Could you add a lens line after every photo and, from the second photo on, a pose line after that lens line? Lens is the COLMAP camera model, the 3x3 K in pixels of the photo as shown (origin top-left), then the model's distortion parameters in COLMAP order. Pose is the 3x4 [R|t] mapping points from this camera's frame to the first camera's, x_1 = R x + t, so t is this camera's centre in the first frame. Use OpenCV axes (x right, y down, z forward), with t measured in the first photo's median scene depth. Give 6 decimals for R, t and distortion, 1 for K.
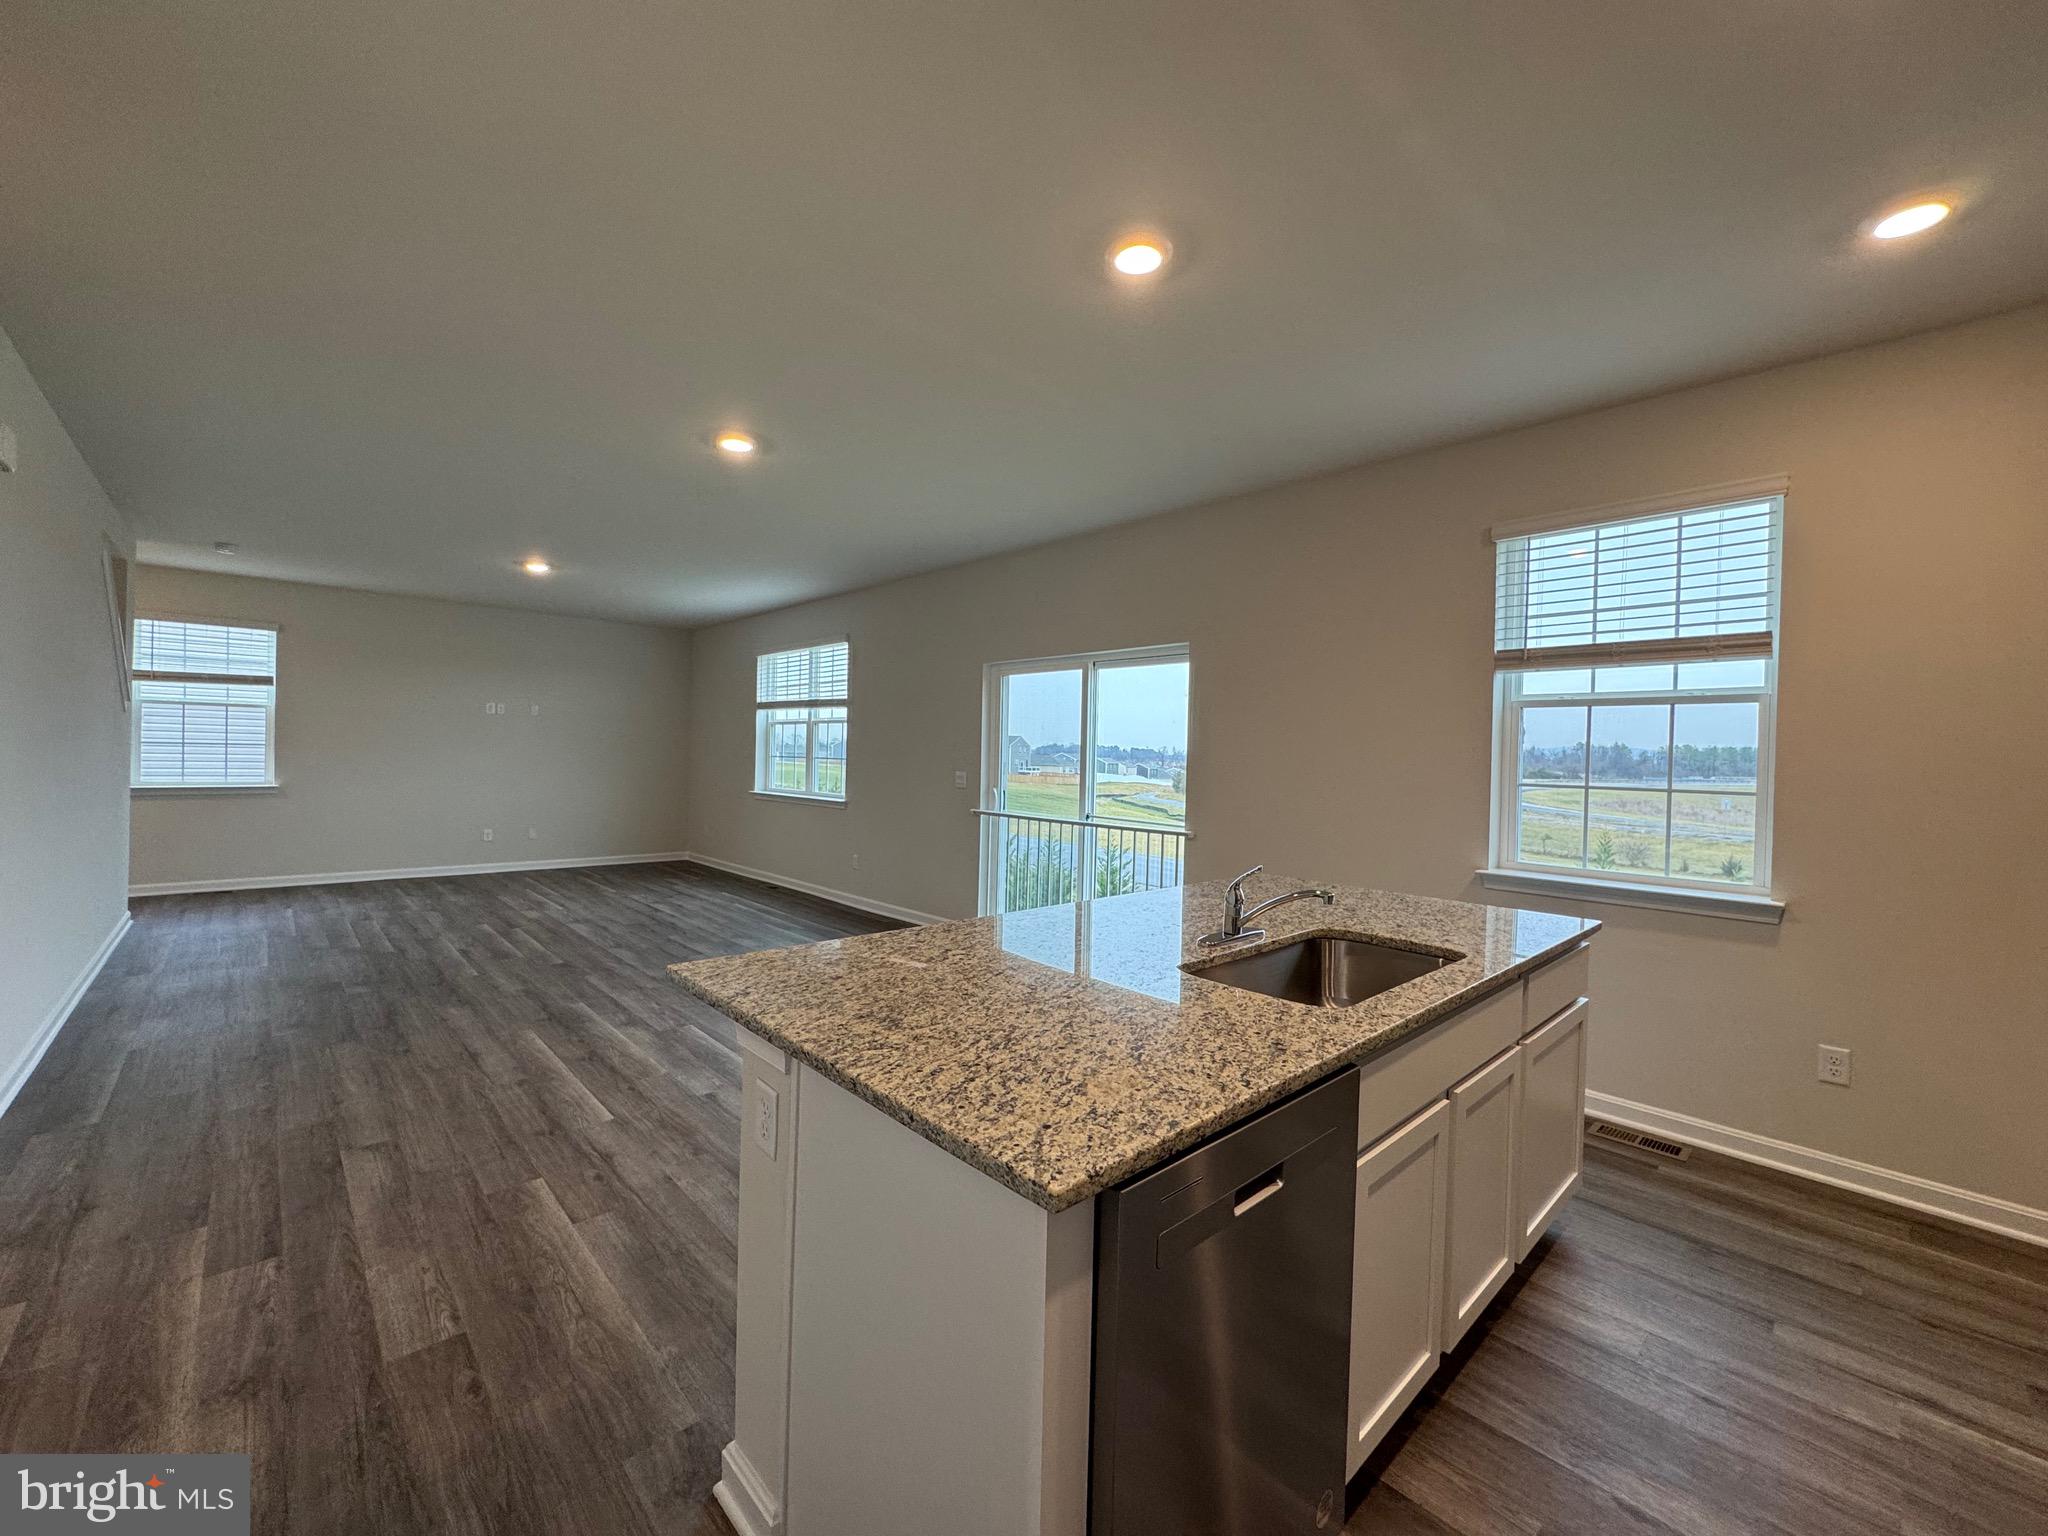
lens RADIAL K [[814.5, 0, 1020.7], [0, 814.5, 765.6], [0, 0, 1]] dist [0.000128, -0.000682]
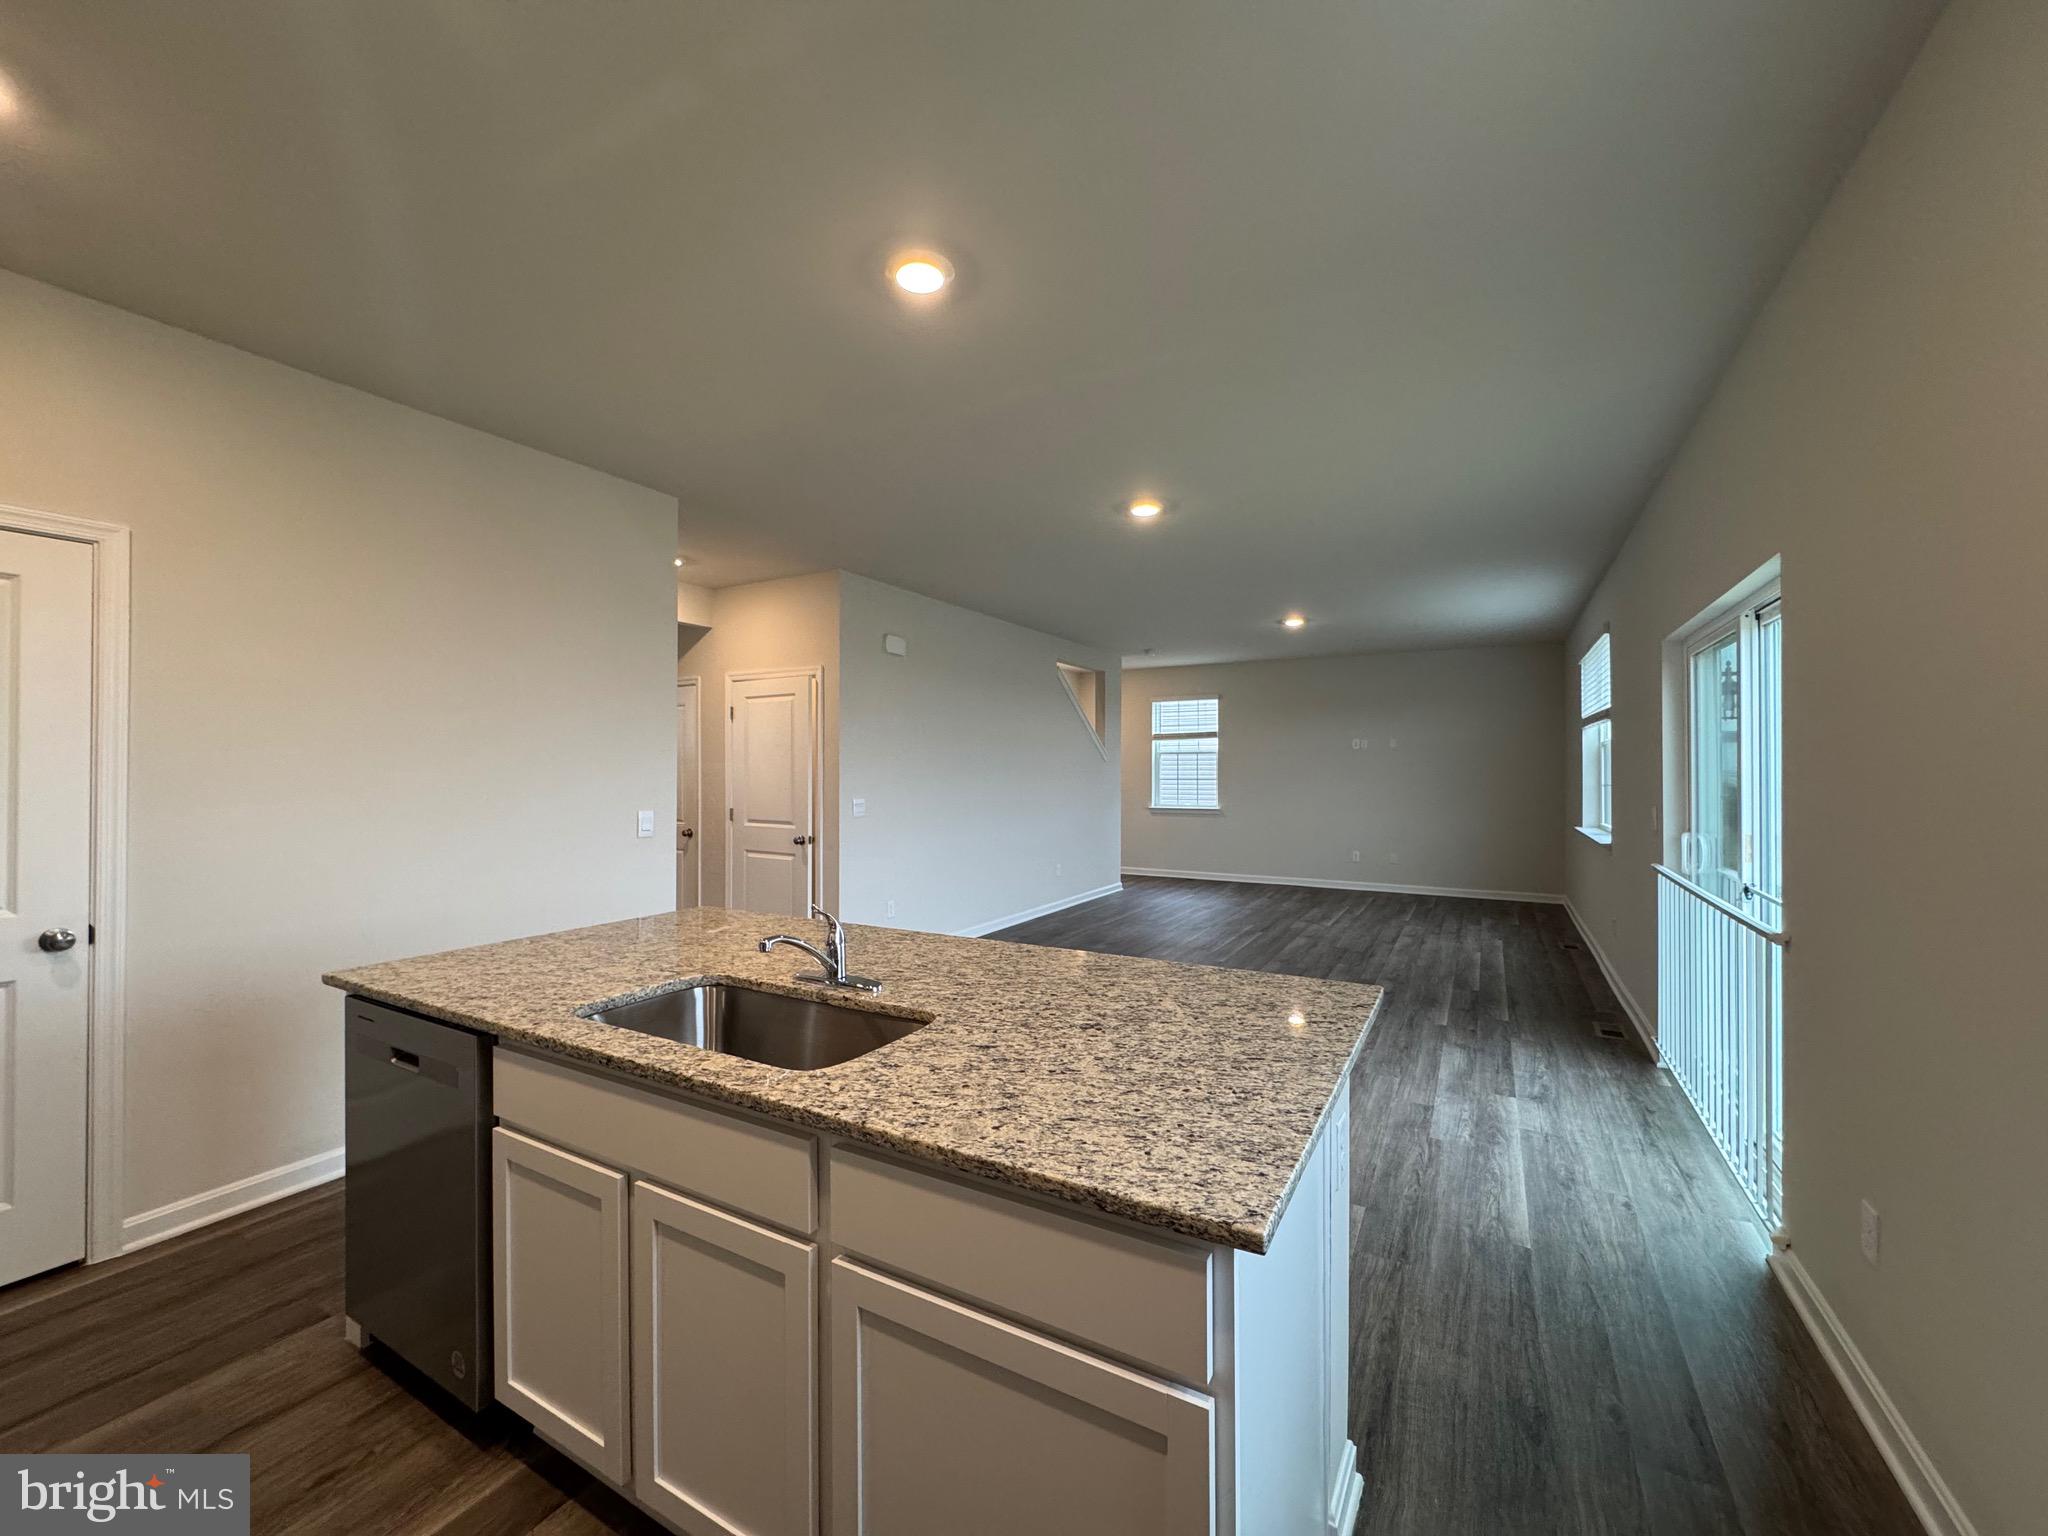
lens RADIAL K [[814.5, 0, 1022.3], [0, 814.5, 769.4], [0, 0, 1]] dist [0.000128, -0.000682]
pose [[0.291110, -0.025043, -0.956362, 0.354743], [-0.004951, 0.999605, -0.027682, -0.001781], [0.956677, 0.012793, 0.290870, 0.272427]]
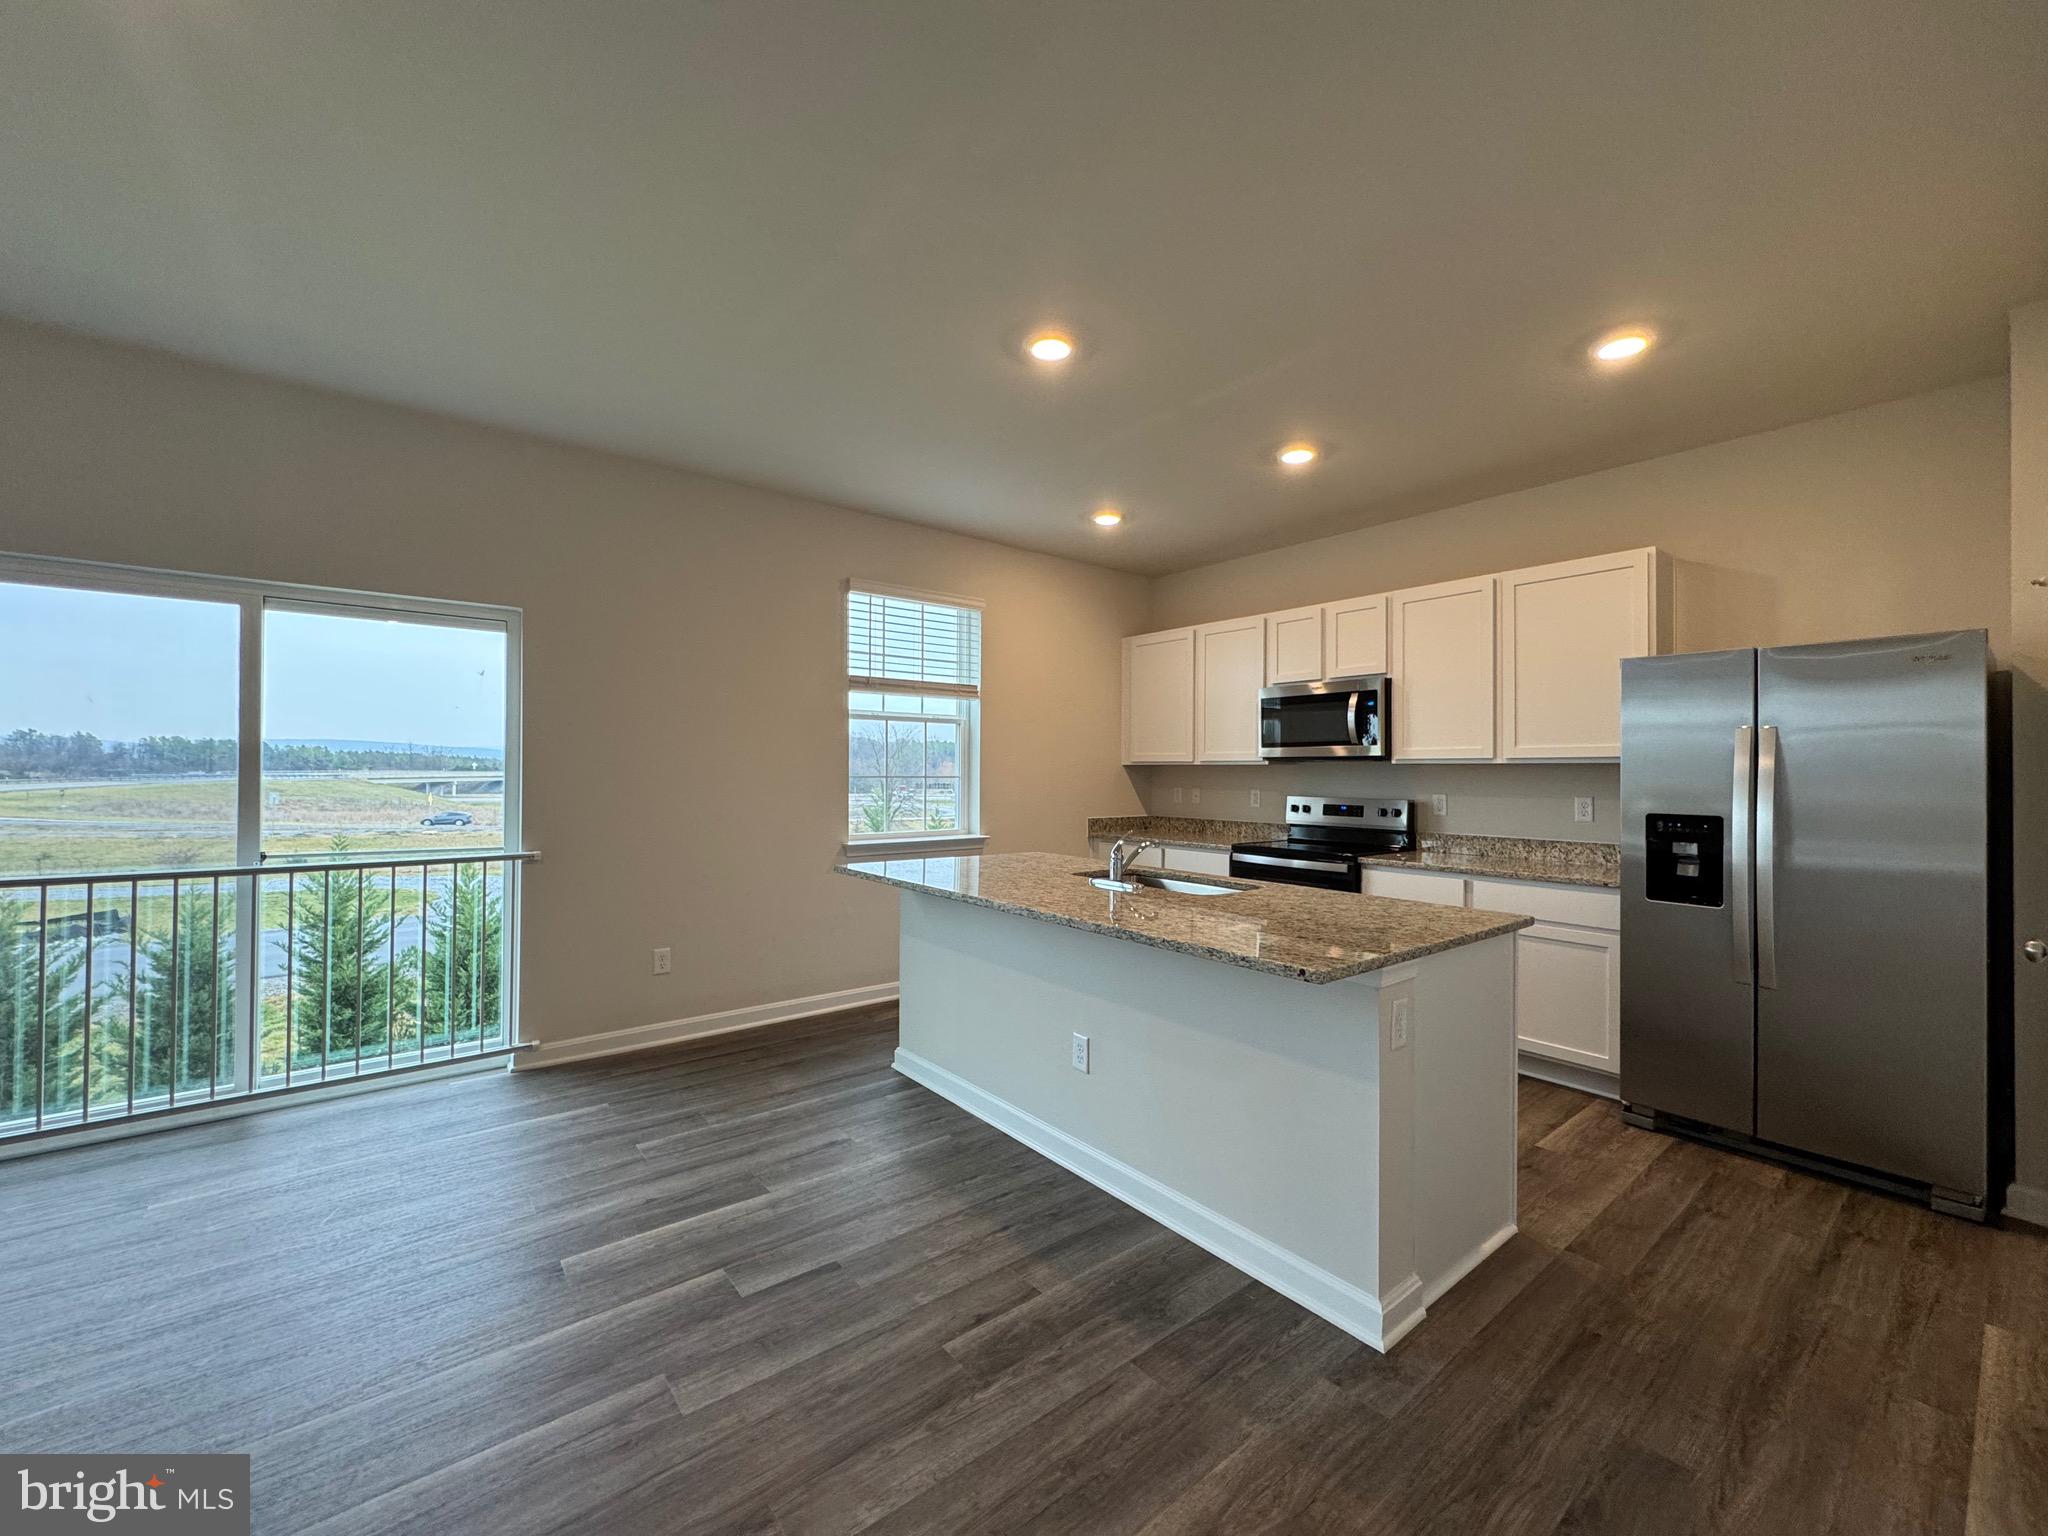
lens RADIAL K [[814.5, 0, 1026.4], [0, 814.5, 776.6], [0, 0, 1]] dist [0.000128, -0.000682]
pose [[0.071221, -0.030683, 0.996989, -0.347383], [0.008576, 0.999509, 0.030148, -0.007132], [-0.997424, 0.006403, 0.071449, 0.308189]]
